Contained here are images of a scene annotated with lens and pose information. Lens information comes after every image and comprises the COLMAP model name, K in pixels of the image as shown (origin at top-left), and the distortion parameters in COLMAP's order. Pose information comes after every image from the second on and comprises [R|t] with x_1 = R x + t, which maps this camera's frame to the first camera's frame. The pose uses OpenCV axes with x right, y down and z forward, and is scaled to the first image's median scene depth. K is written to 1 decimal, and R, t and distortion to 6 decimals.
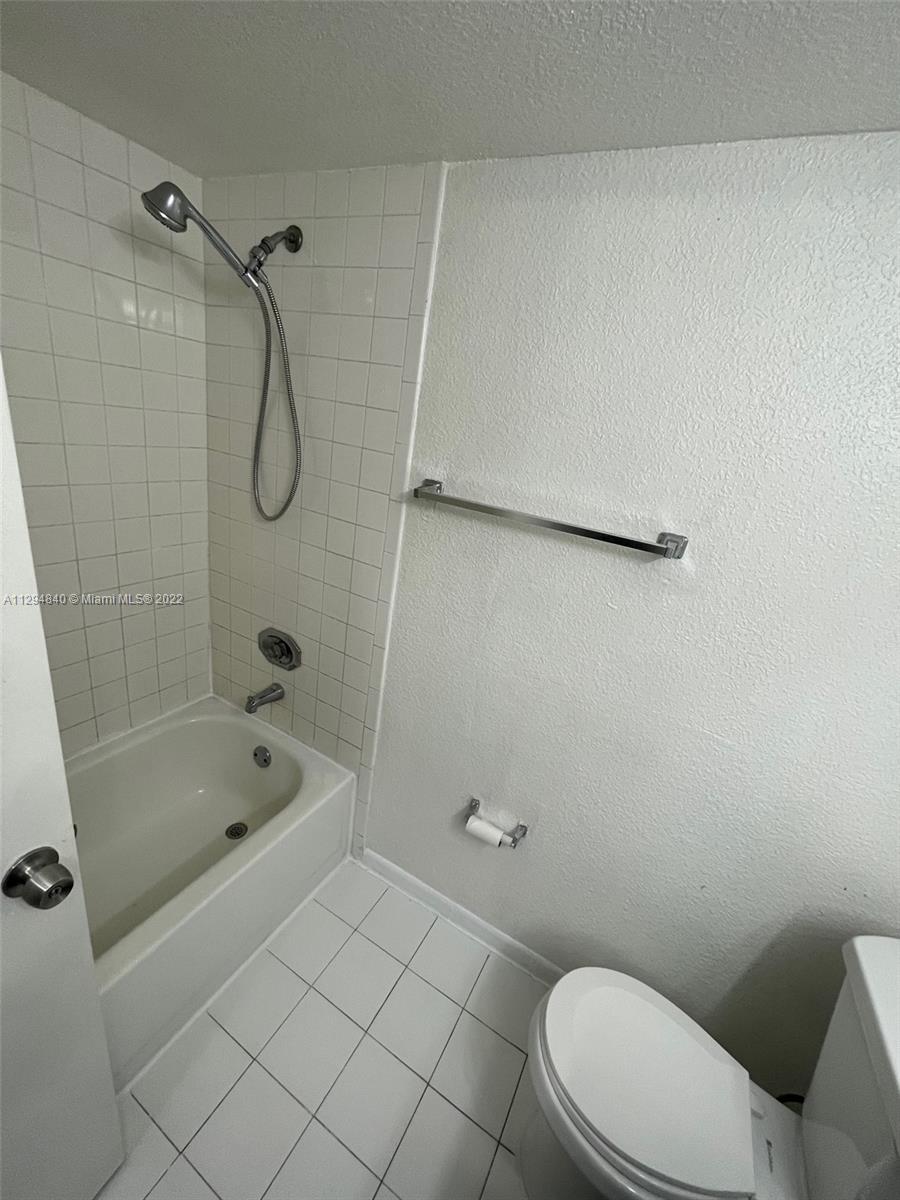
lens RADIAL K [[485.7, 0, 448.4], [0, 485.7, 597.8], [0, 0, 1]] dist [-0.000655, -0.001297]
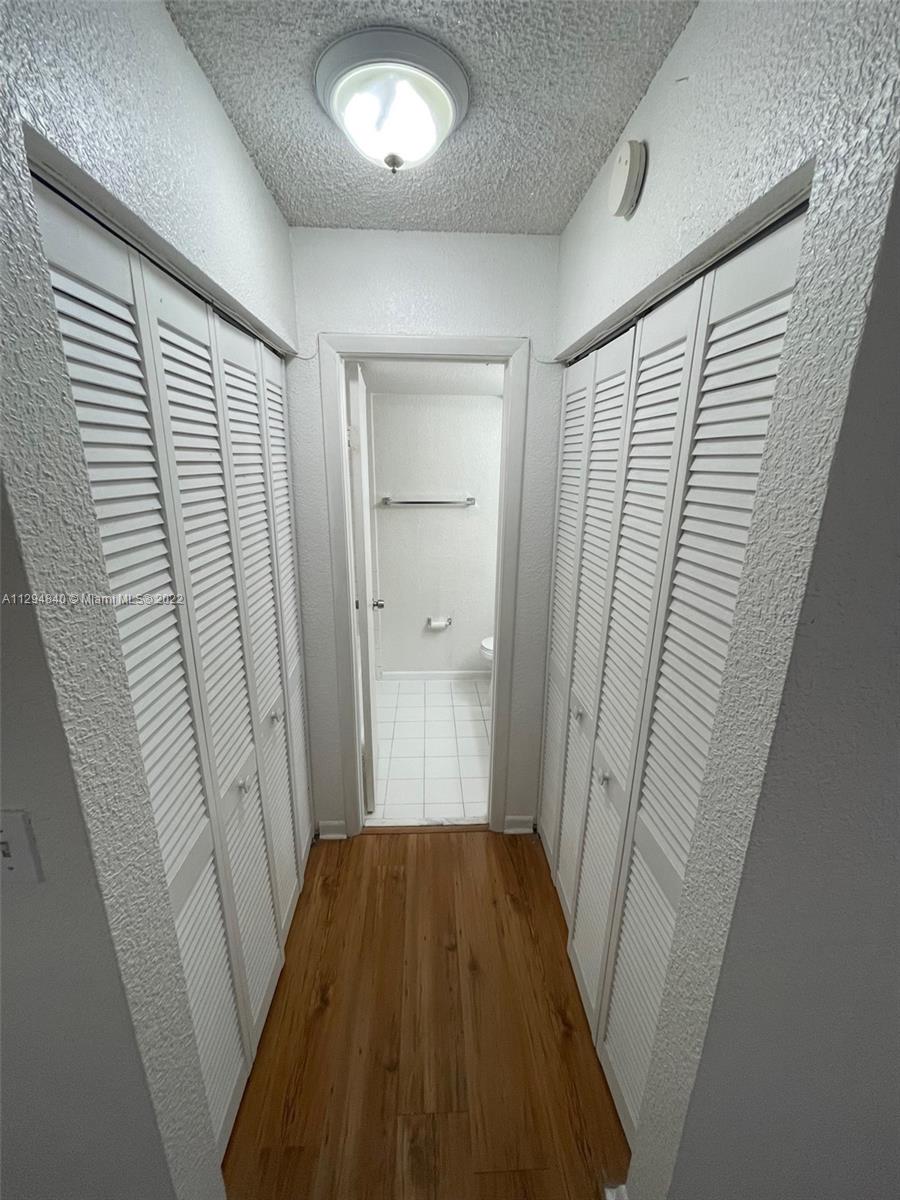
lens RADIAL K [[485.7, 0, 448.4], [0, 485.7, 597.8], [0, 0, 1]] dist [-0.000655, -0.001297]
pose [[0.843787, -0.278112, 0.458995, -1.070170], [0.296400, 0.954478, 0.033450, 0.283112], [-0.447404, 0.107821, 0.887809, -1.399252]]
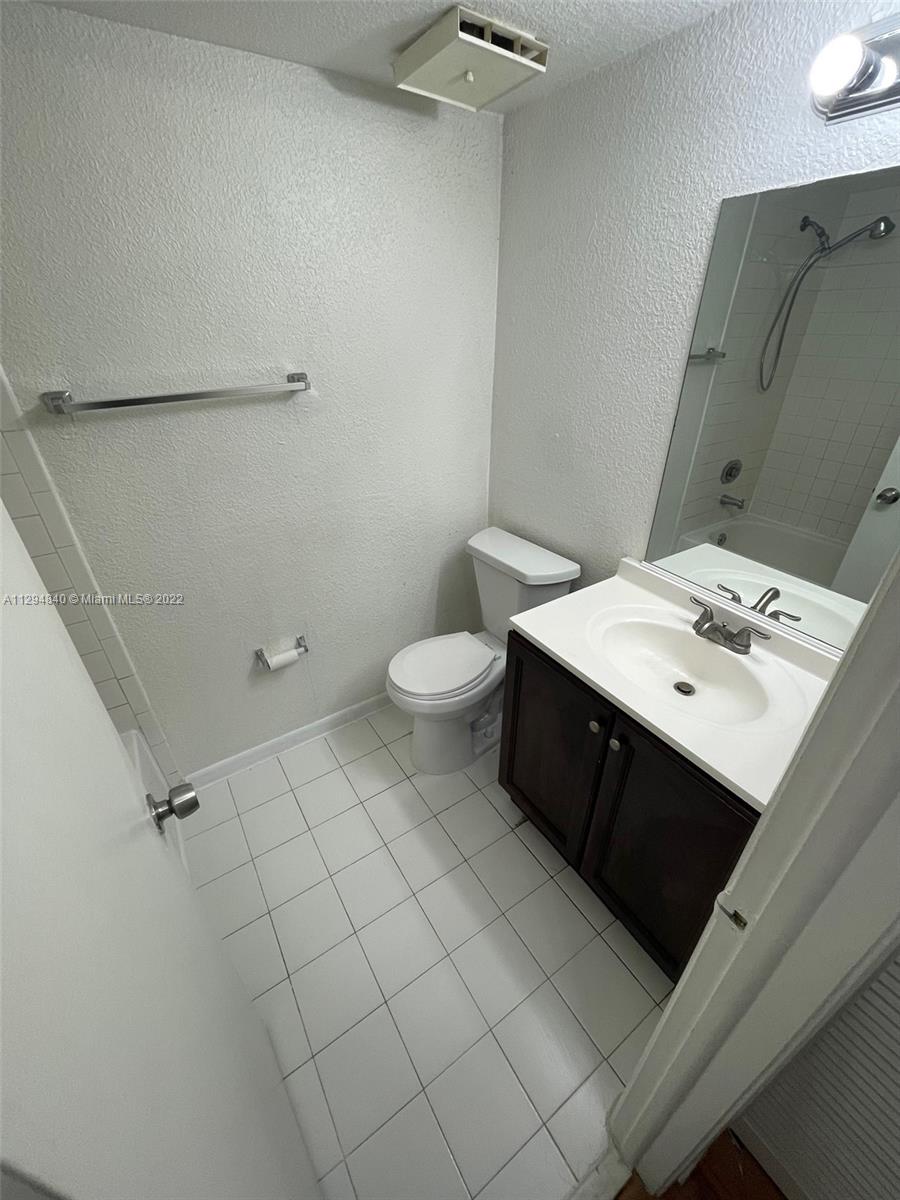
lens RADIAL K [[485.7, 0, 448.4], [0, 485.7, 597.8], [0, 0, 1]] dist [-0.000655, -0.001297]
pose [[0.461483, -0.579865, 0.671409, -0.495622], [0.383172, 0.812866, 0.438667, -0.040668], [-0.800133, 0.054828, 0.597312, -0.107589]]
